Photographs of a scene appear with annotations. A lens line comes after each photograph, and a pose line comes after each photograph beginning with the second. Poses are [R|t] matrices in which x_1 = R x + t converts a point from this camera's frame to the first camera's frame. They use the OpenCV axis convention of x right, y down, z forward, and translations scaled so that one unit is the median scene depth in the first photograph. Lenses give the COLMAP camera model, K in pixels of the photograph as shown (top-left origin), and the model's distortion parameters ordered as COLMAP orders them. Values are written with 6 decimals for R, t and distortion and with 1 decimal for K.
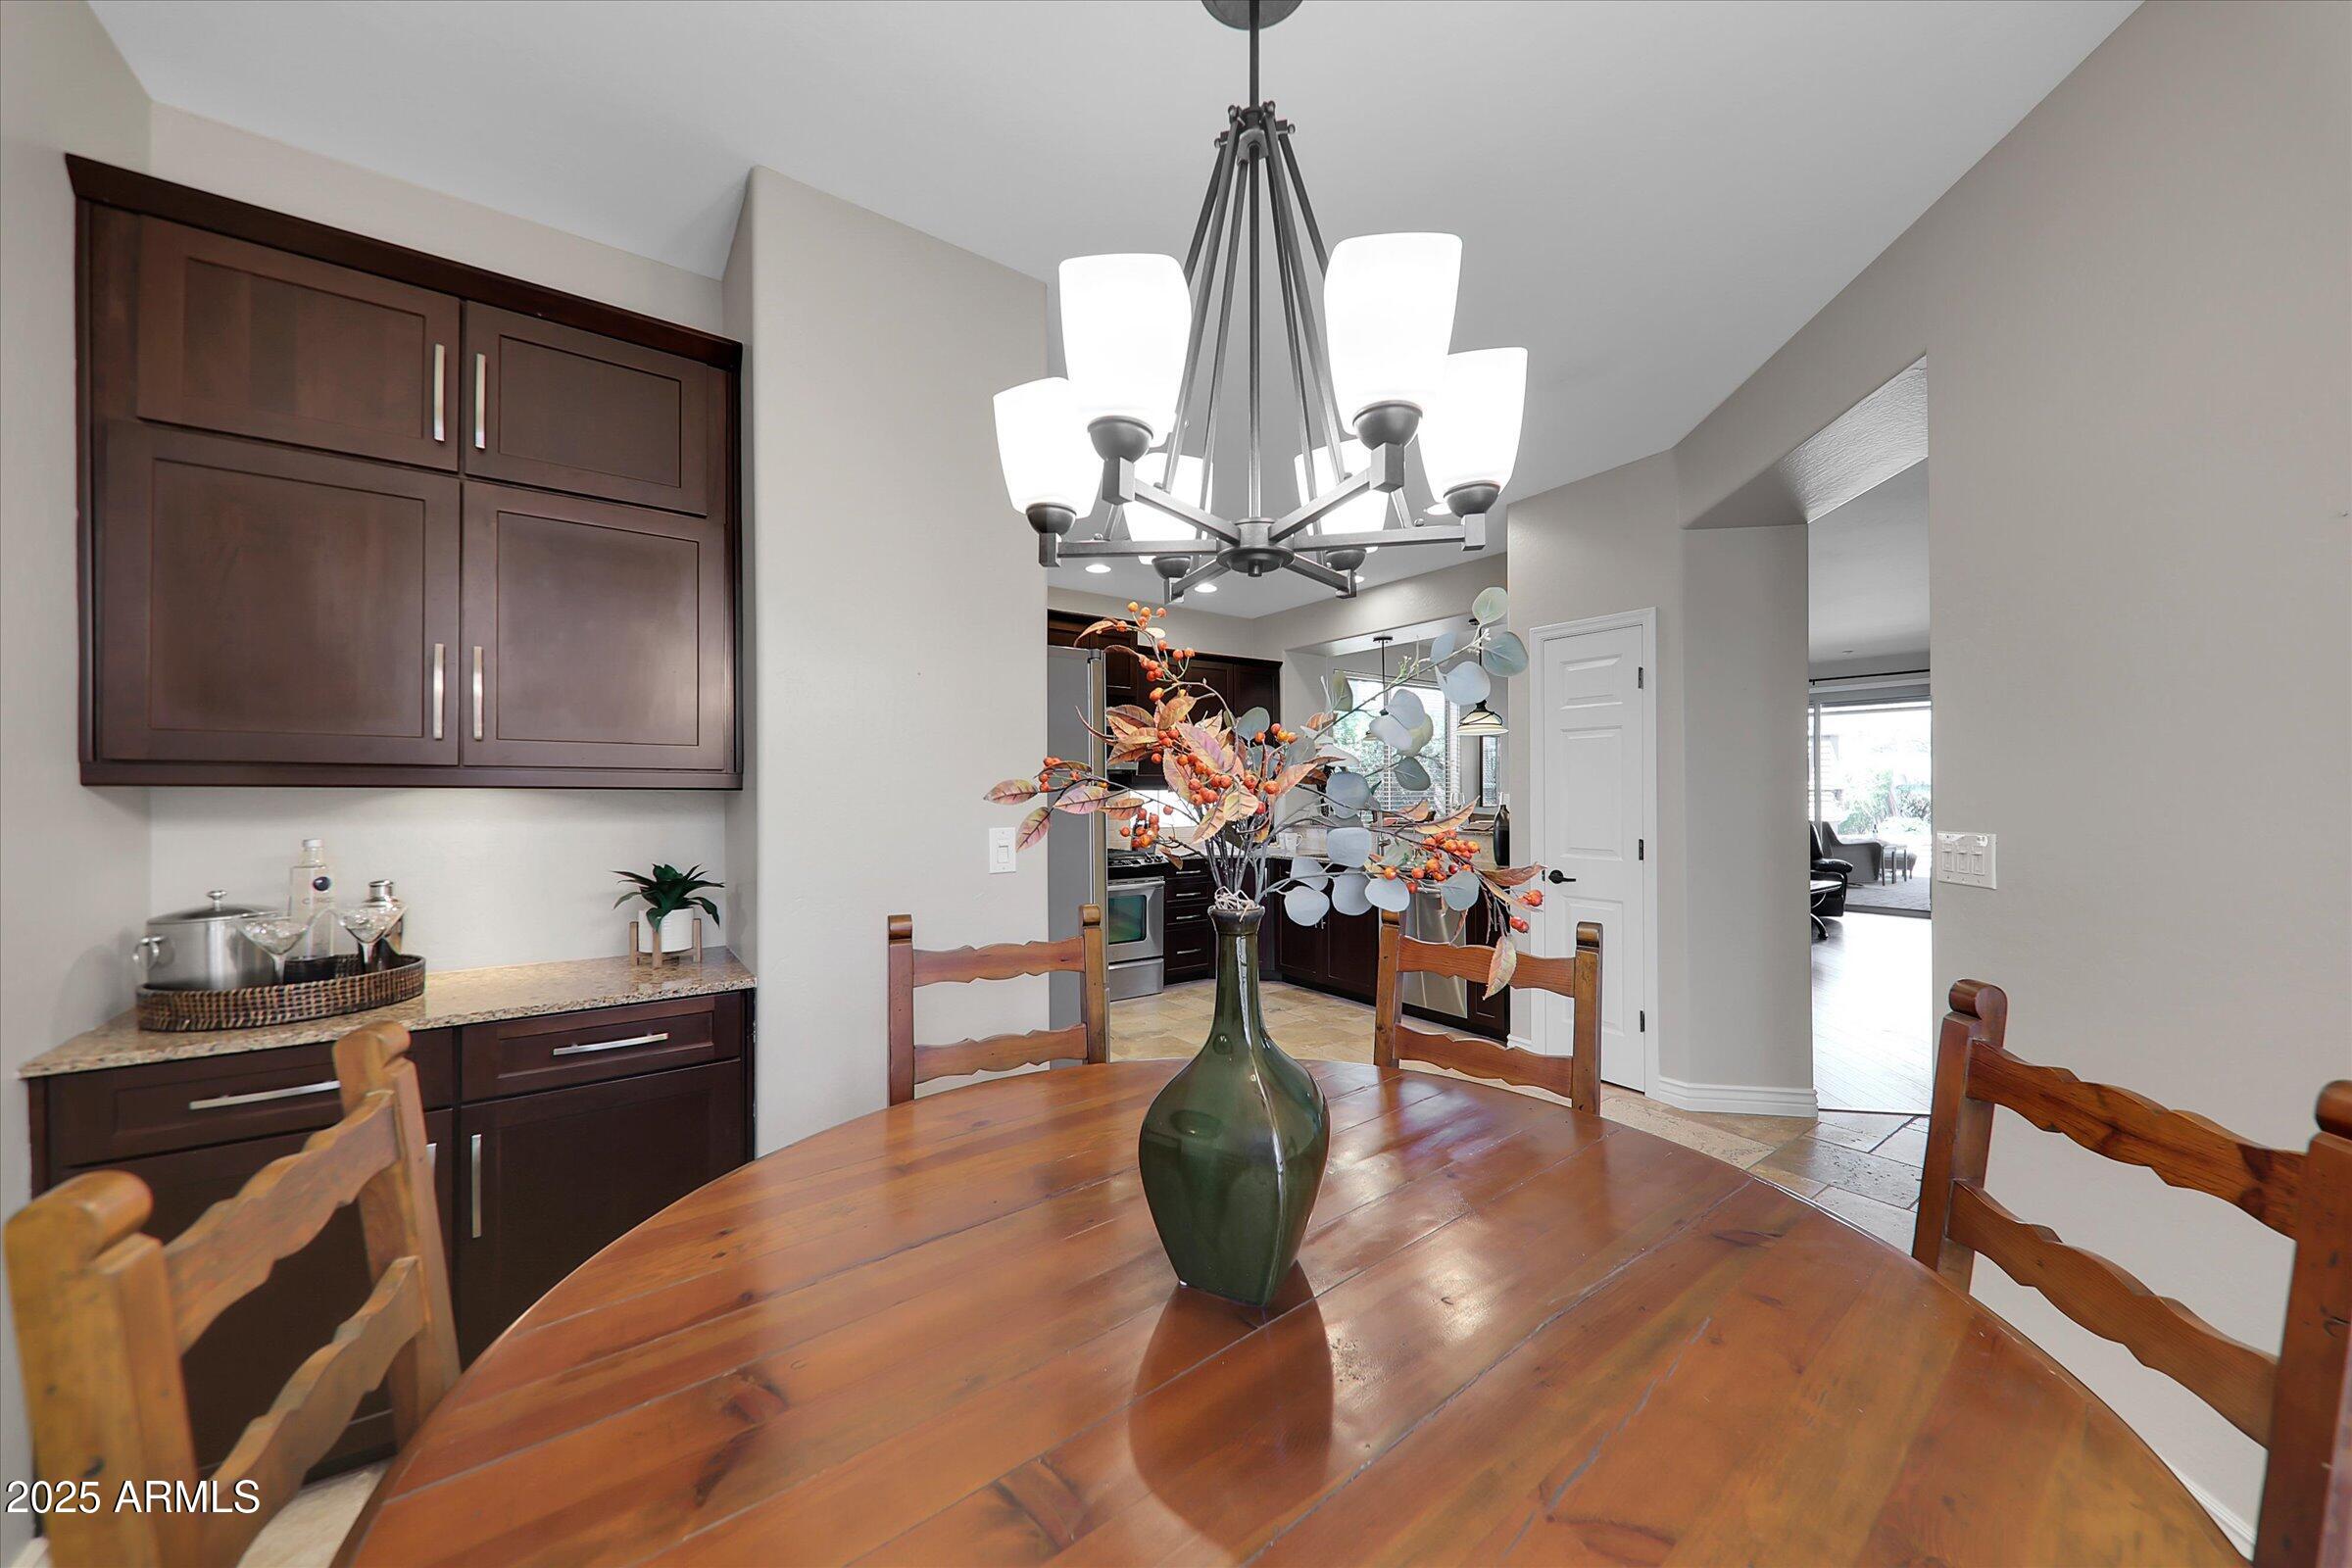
lens RADIAL K [[821.8, 0, 1176.0], [0, 821.8, 784.0], [0, 0, 1]] dist [0.000042, -0.000008]
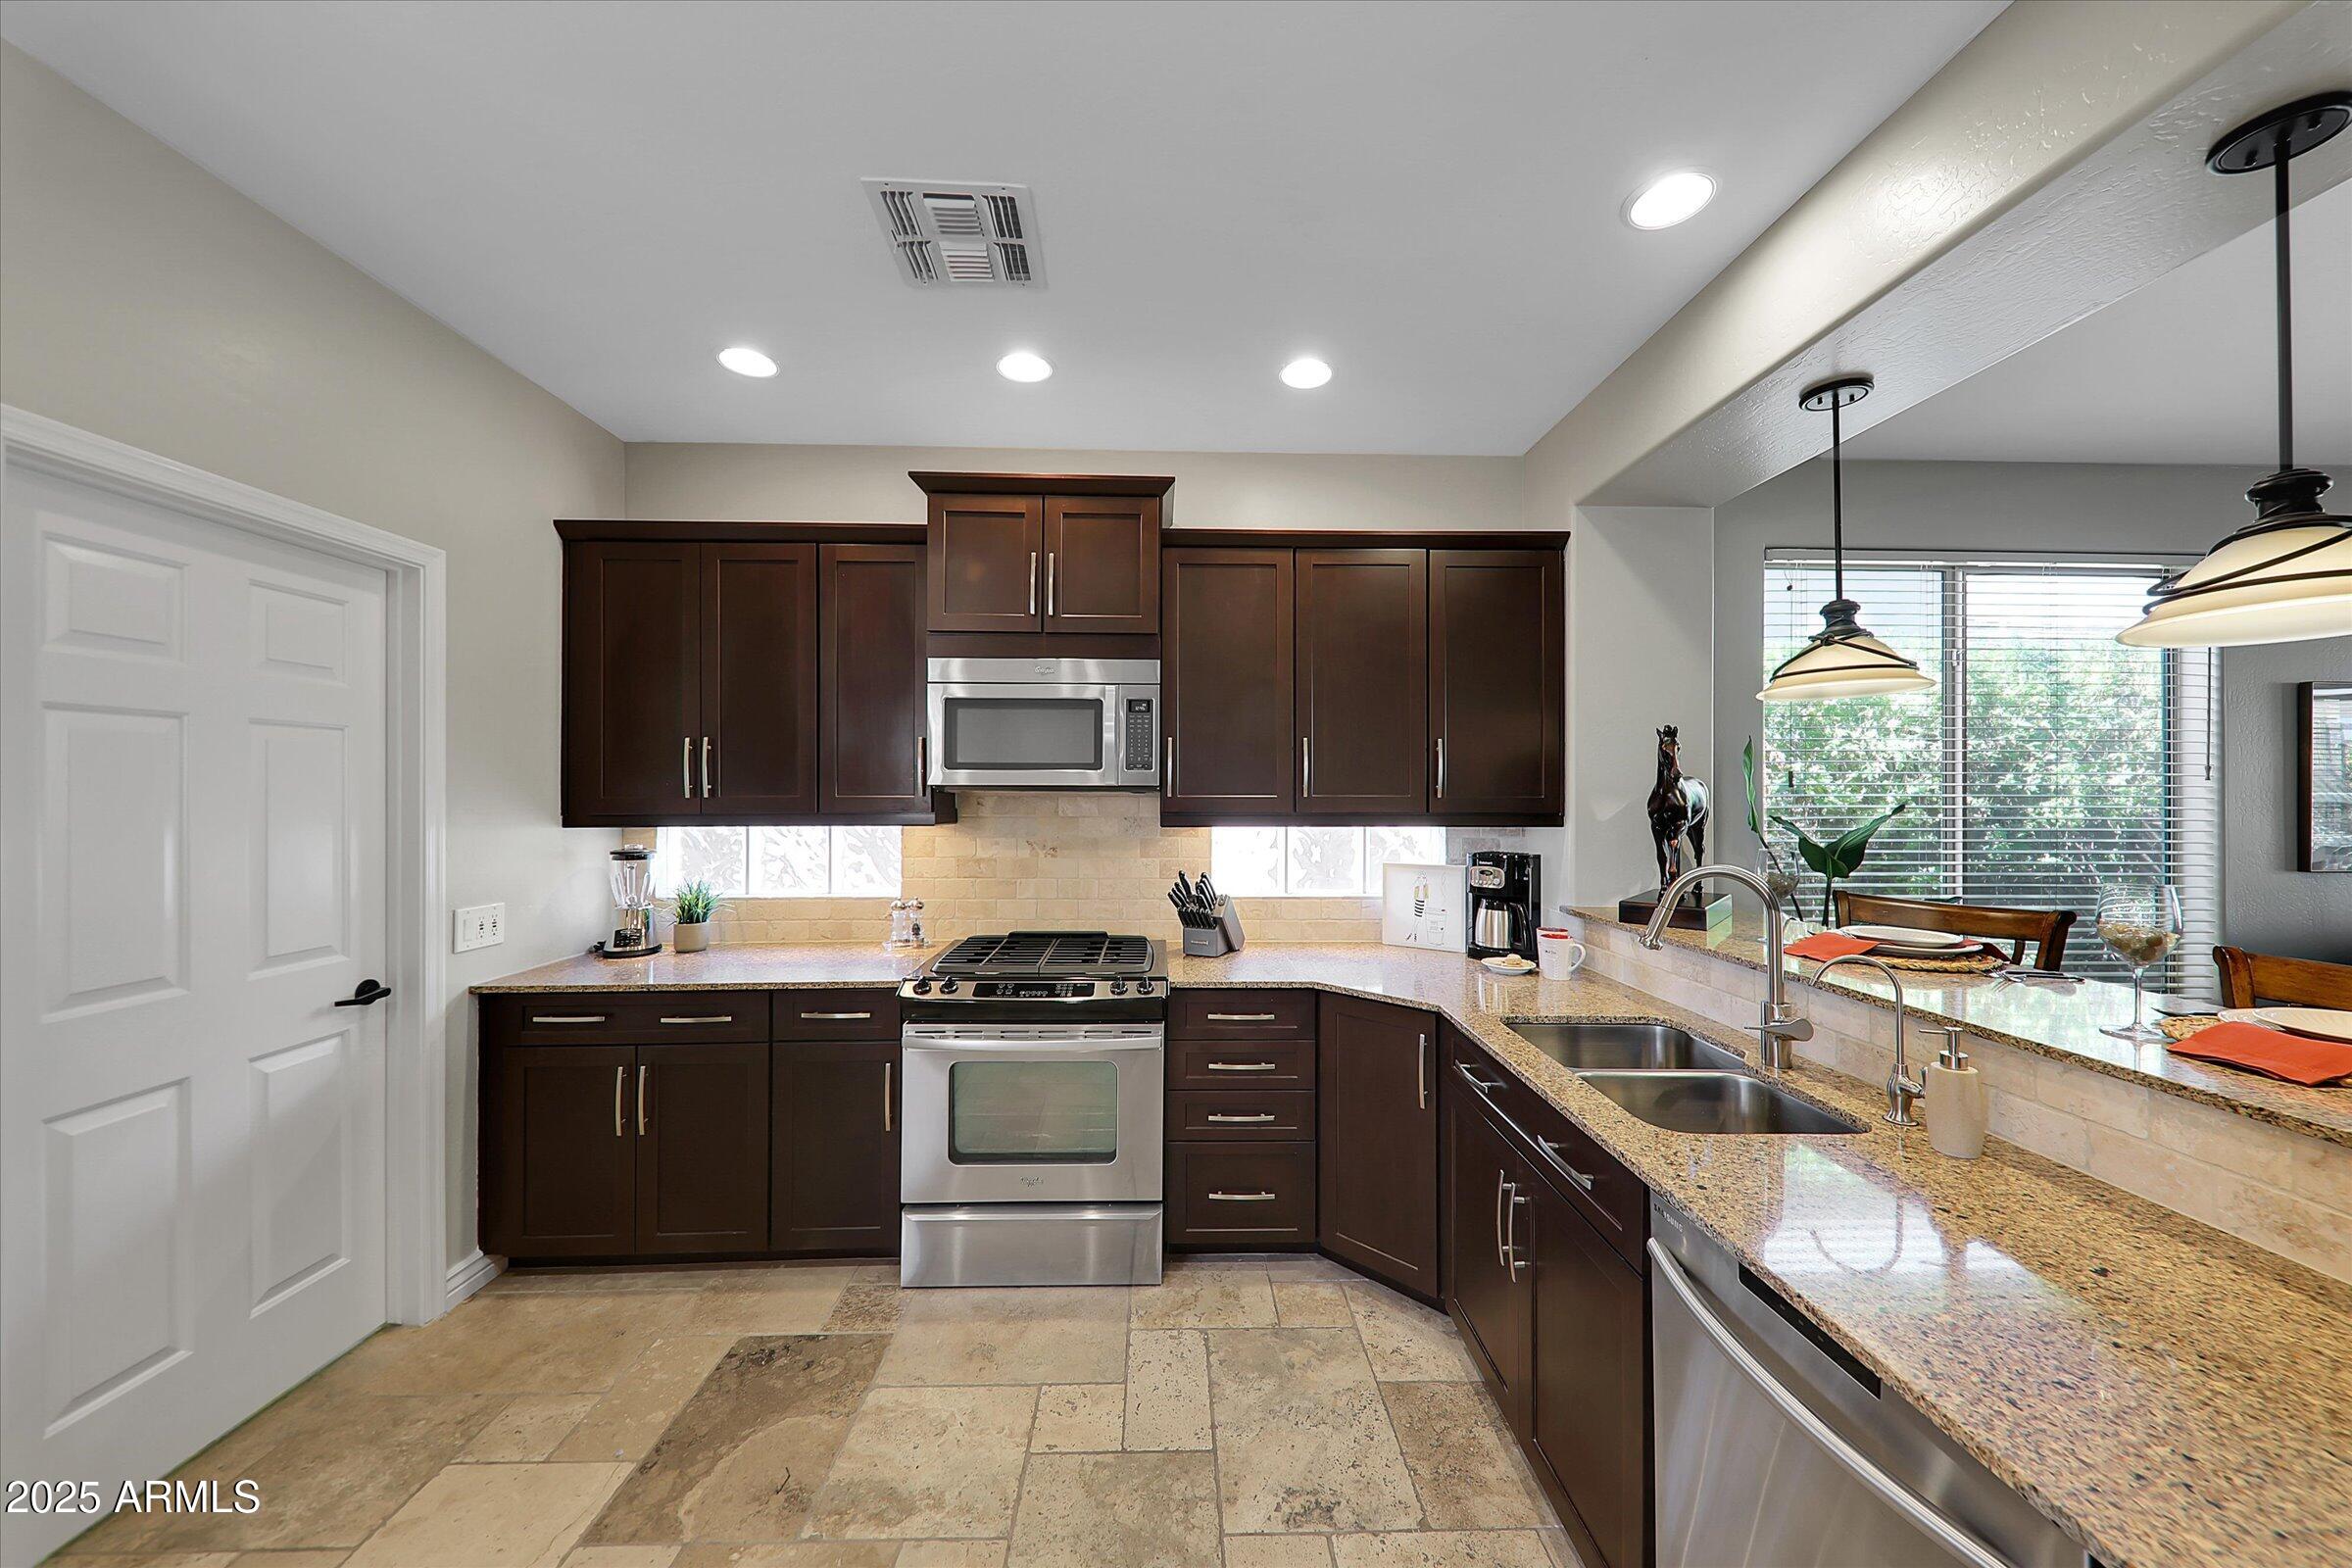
lens RADIAL K [[821.8, 0, 1176.0], [0, 821.8, 784.0], [0, 0, 1]] dist [0.000042, -0.000008]
pose [[0.833091, -0.001899, -0.553133, 0.232244], [-0.001054, 0.999987, -0.005021, -0.016328], [0.553136, 0.004765, 0.833078, 0.619269]]
